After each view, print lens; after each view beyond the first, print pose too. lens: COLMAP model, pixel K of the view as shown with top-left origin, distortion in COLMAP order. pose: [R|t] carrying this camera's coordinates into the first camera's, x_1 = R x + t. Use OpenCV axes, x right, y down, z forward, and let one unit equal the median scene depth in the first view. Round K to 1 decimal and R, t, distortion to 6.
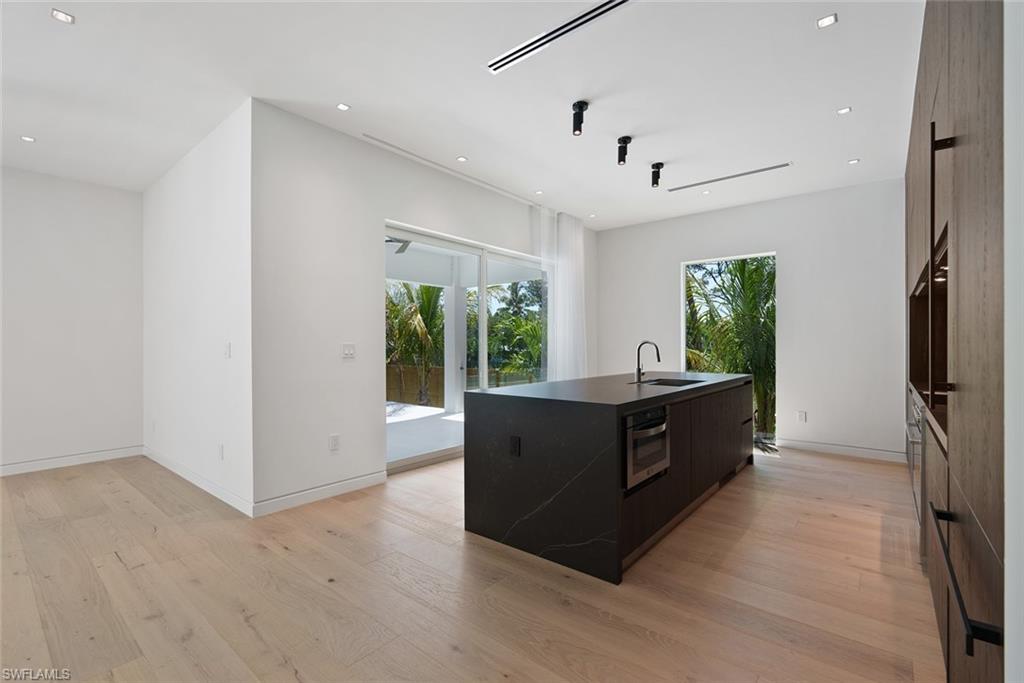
lens RADIAL K [[467.6, 0, 530.2], [0, 467.6, 343.9], [0, 0, 1]] dist [0.002271, 0.002806]
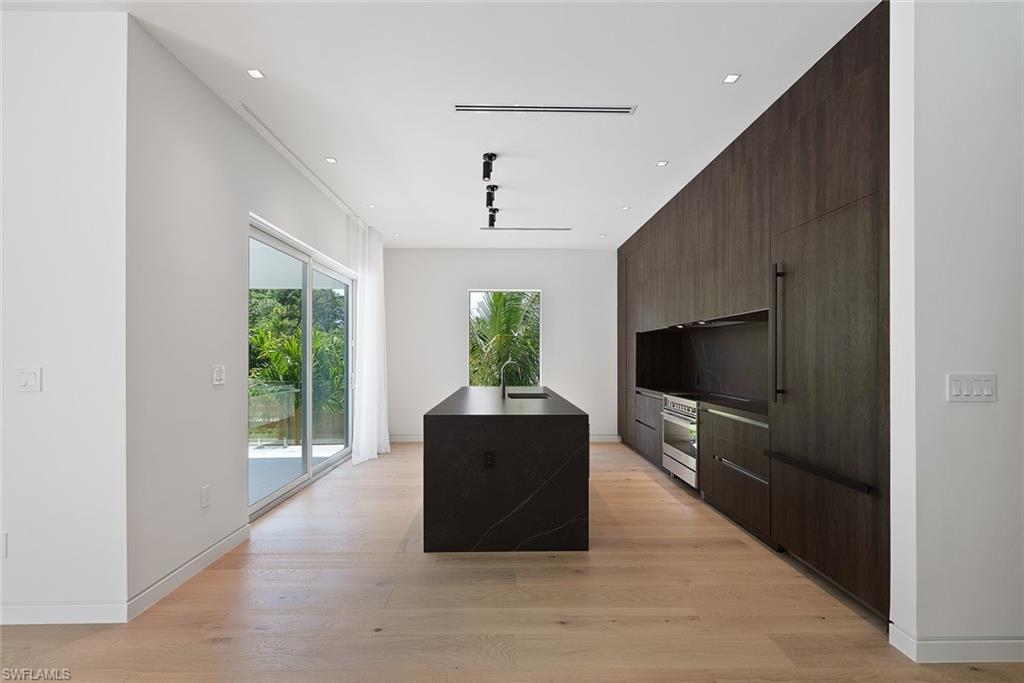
lens RADIAL K [[467.6, 0, 537.2], [0, 467.6, 353.8], [0, 0, 1]] dist [0.002271, 0.002806]
pose [[0.746208, 0.009786, 0.665641, -0.652571], [-0.008381, 0.999951, -0.005305, -0.028162], [-0.665660, -0.001620, 0.746254, 0.087394]]
